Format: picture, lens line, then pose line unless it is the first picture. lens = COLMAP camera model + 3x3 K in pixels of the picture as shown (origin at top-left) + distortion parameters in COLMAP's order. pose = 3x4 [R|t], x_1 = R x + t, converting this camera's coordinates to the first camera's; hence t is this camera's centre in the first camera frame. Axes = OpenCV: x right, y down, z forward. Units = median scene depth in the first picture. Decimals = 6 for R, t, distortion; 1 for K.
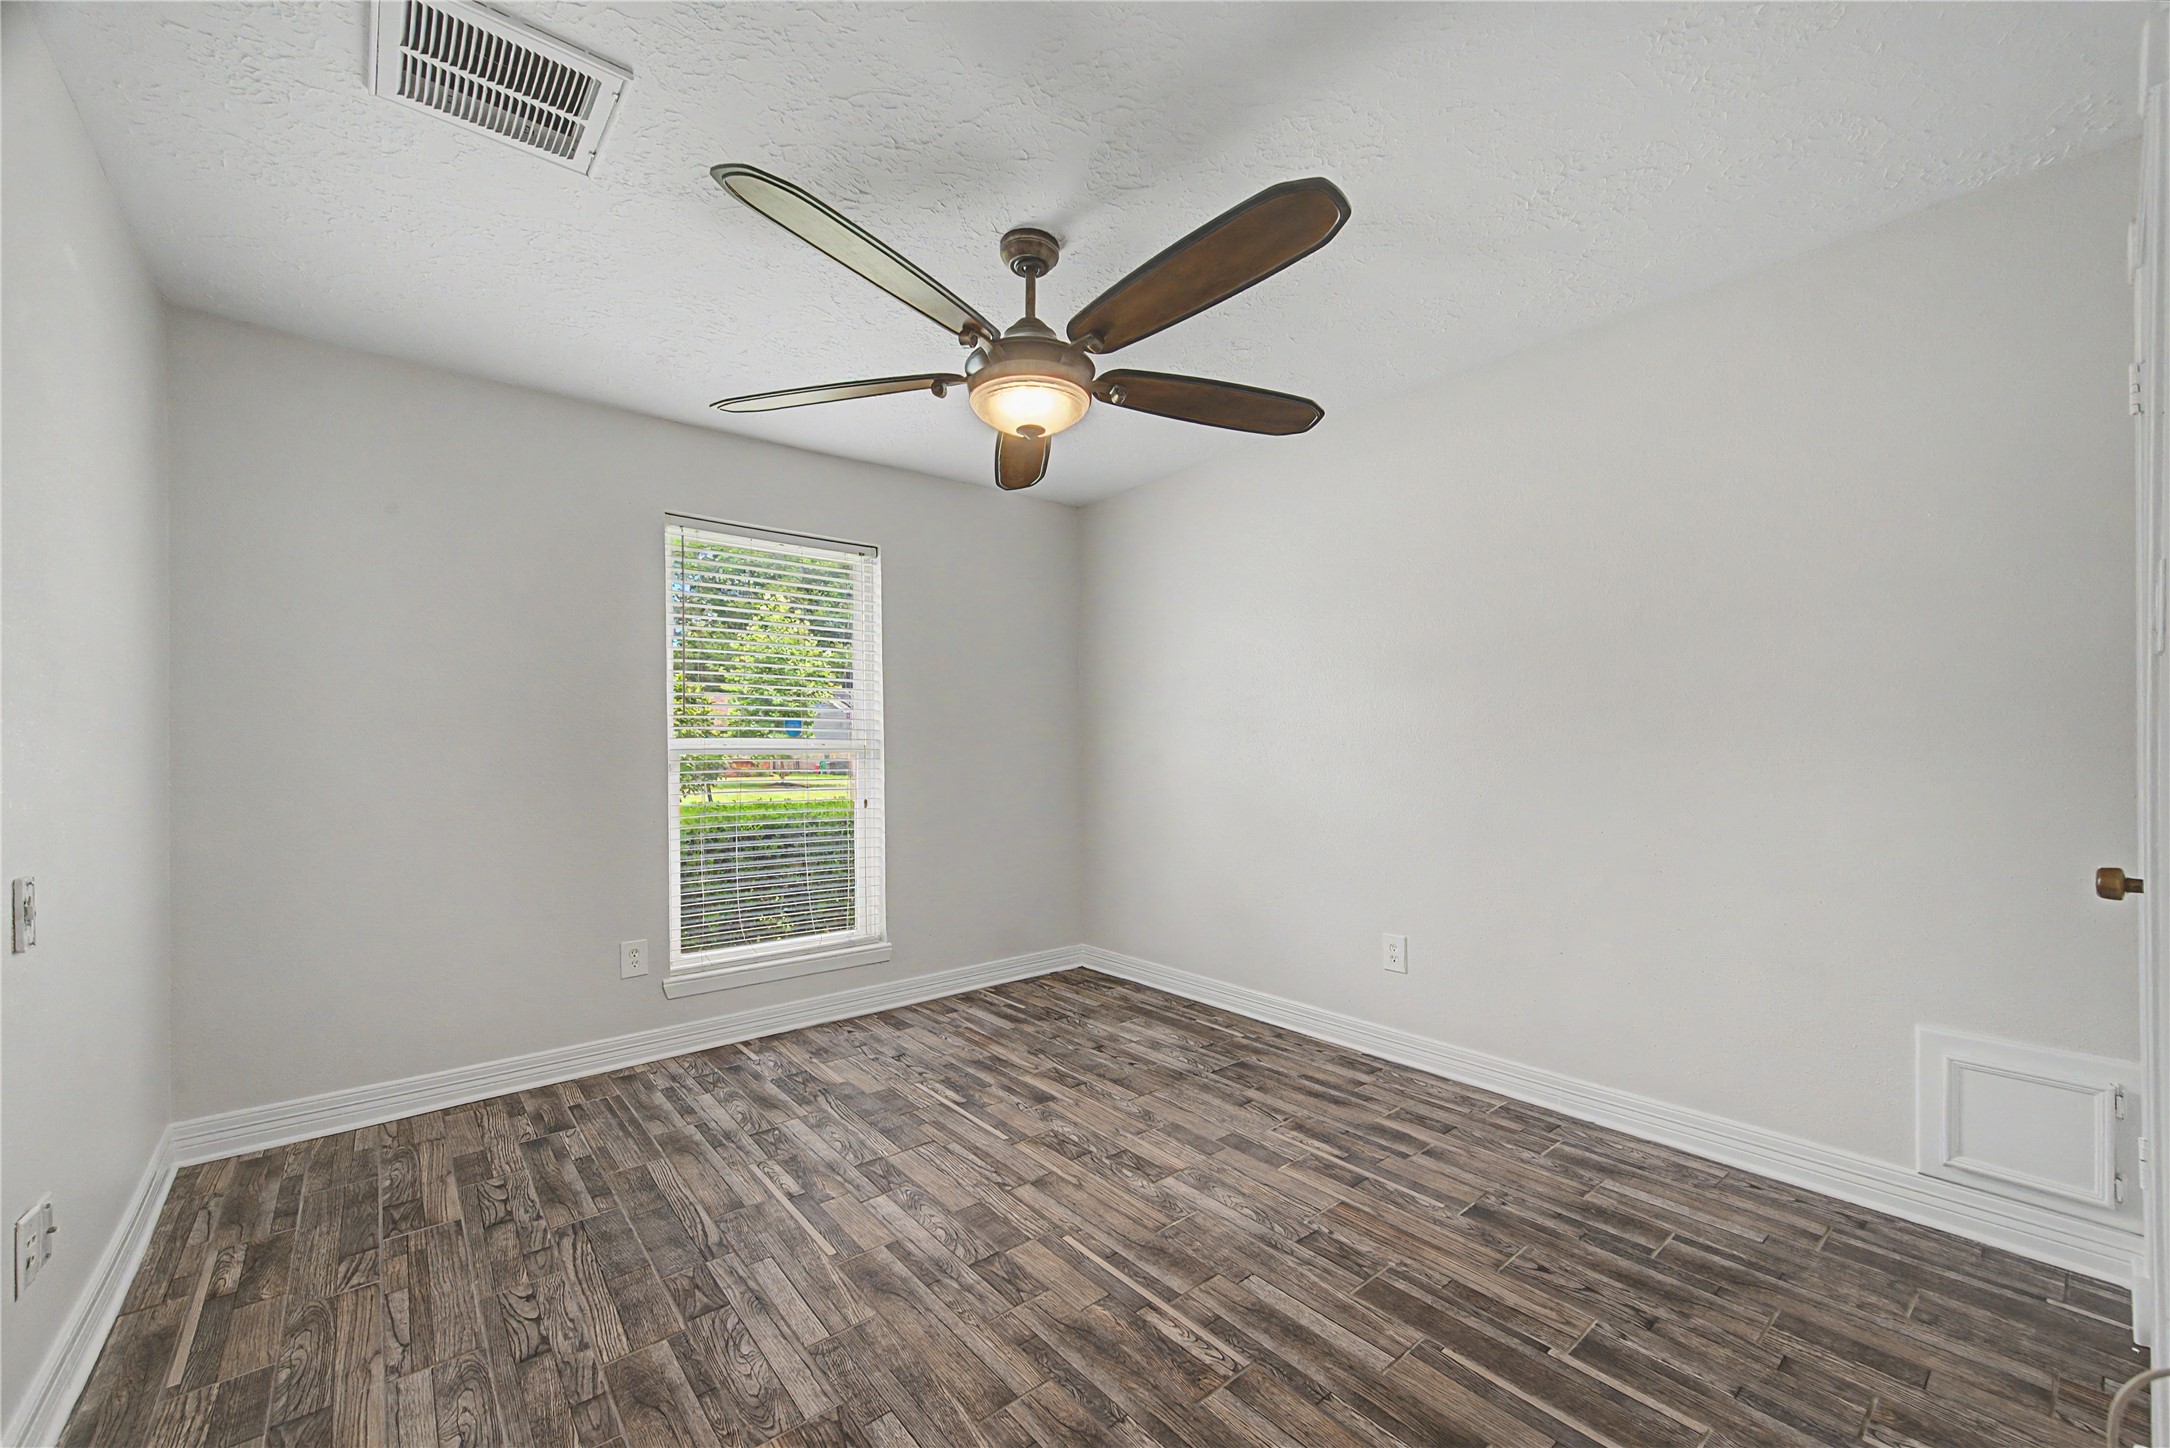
lens RADIAL K [[865.5, 0, 1079.9], [0, 865.5, 758.2], [0, 0, 1]] dist [-0.002239, -0.000504]
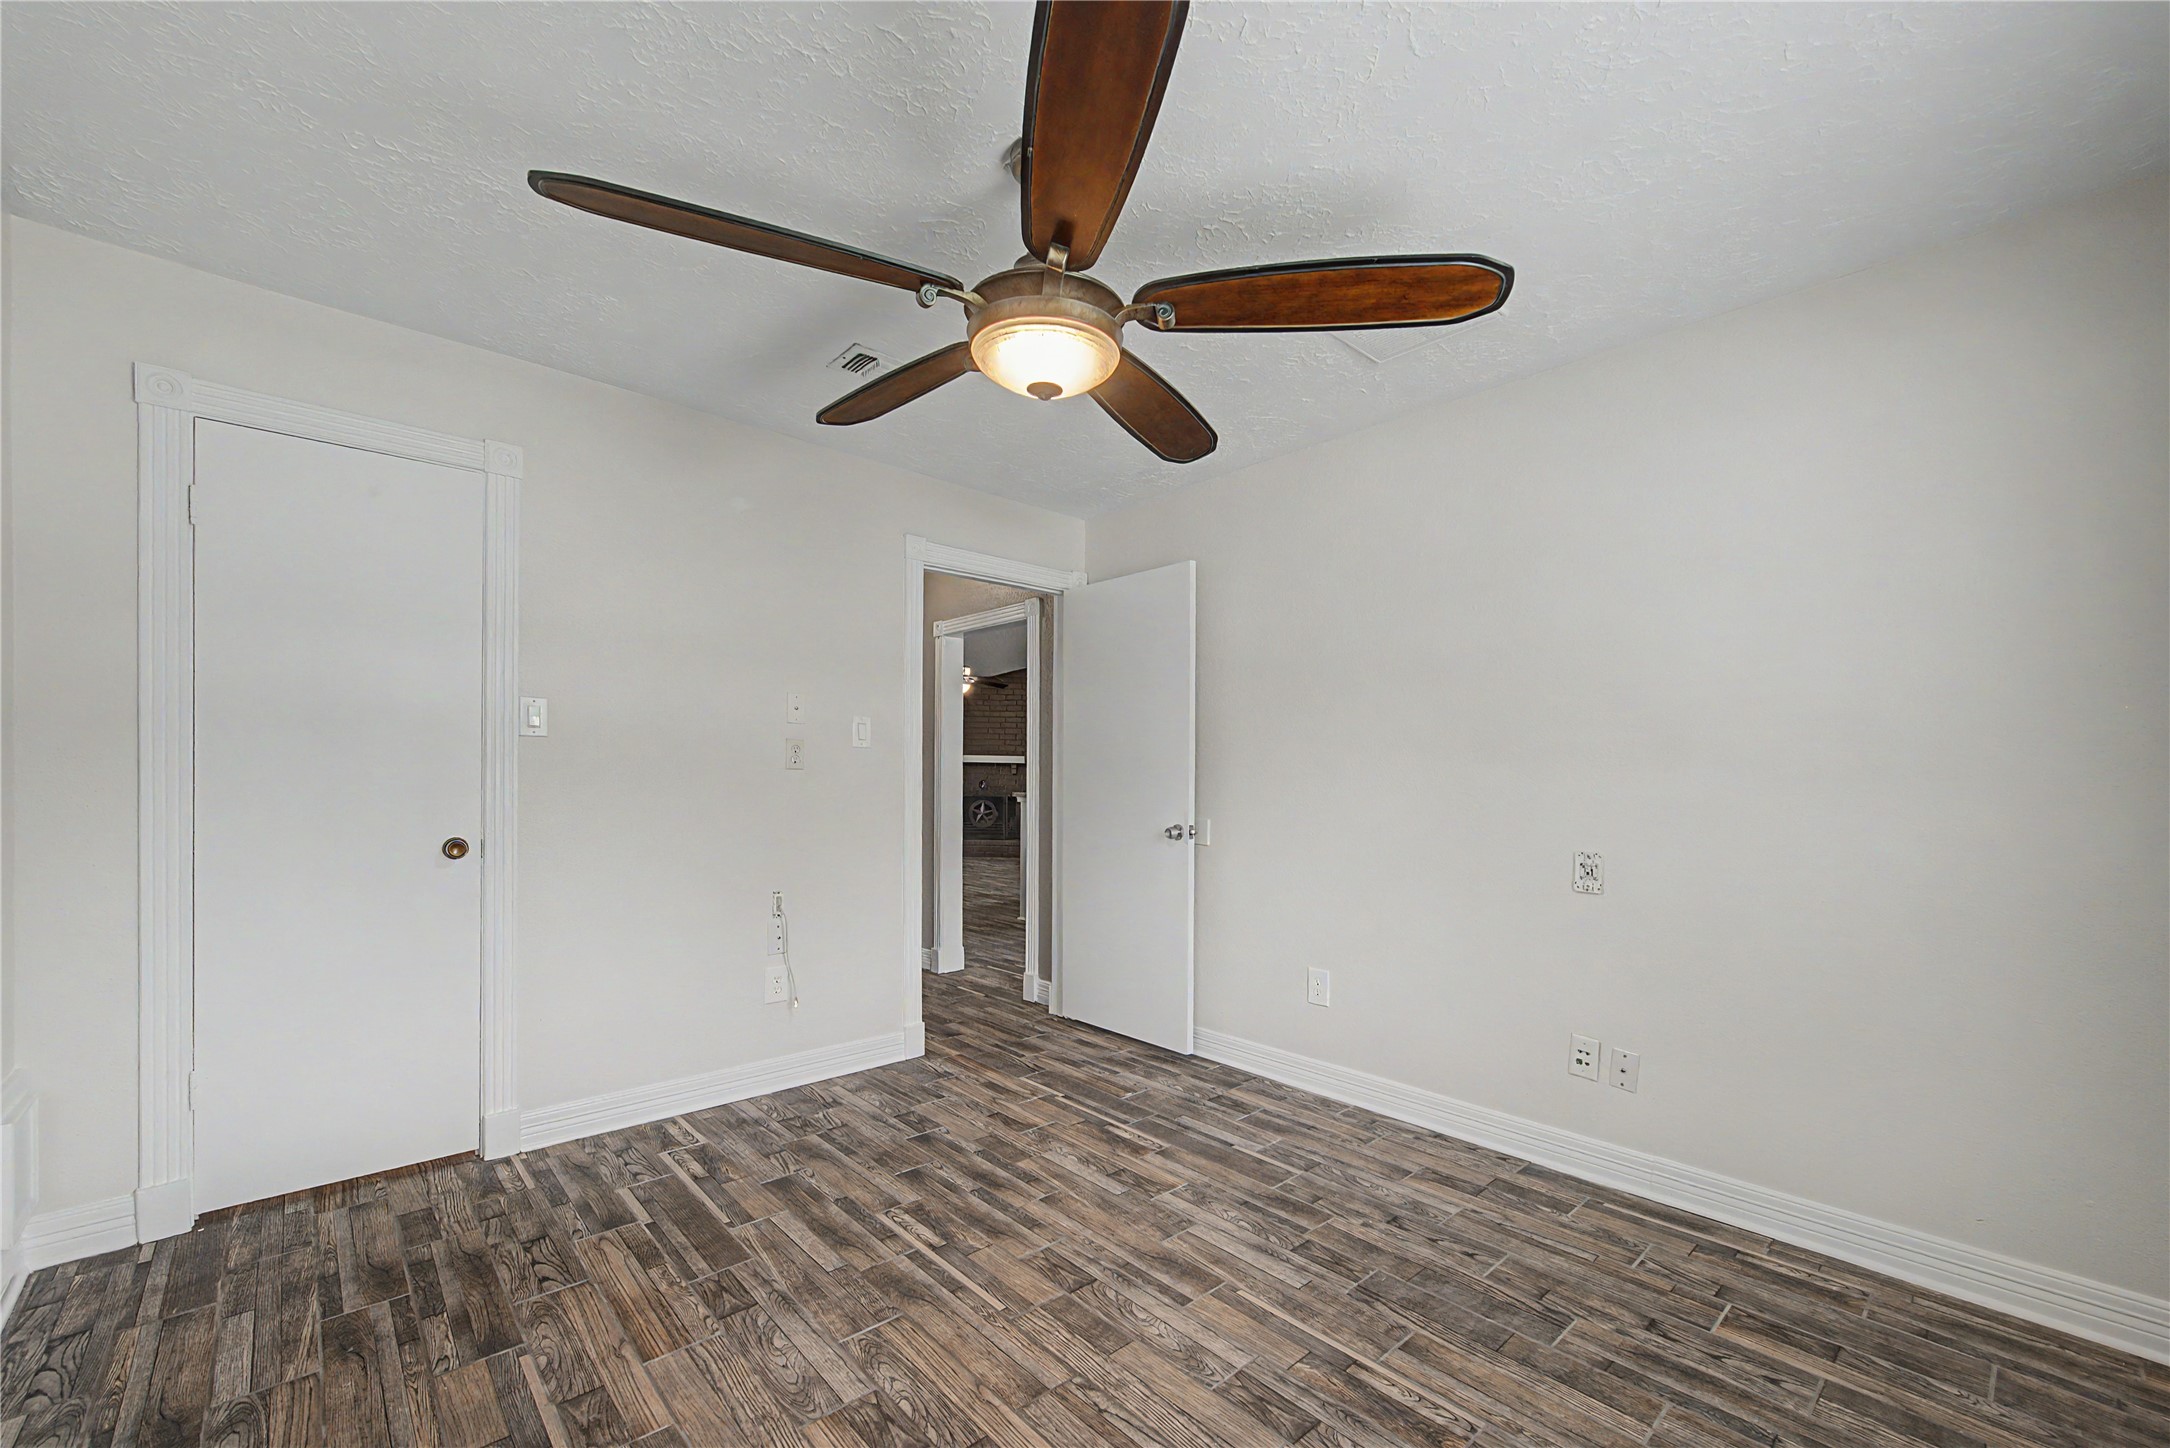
lens RADIAL K [[865.5, 0, 1079.9], [0, 865.5, 758.2], [0, 0, 1]] dist [-0.002239, -0.000504]
pose [[-0.999096, -0.001300, -0.042486, -0.062803], [-0.001238, 0.999998, -0.001479, -0.036096], [0.042488, -0.001425, -0.999096, 2.037341]]
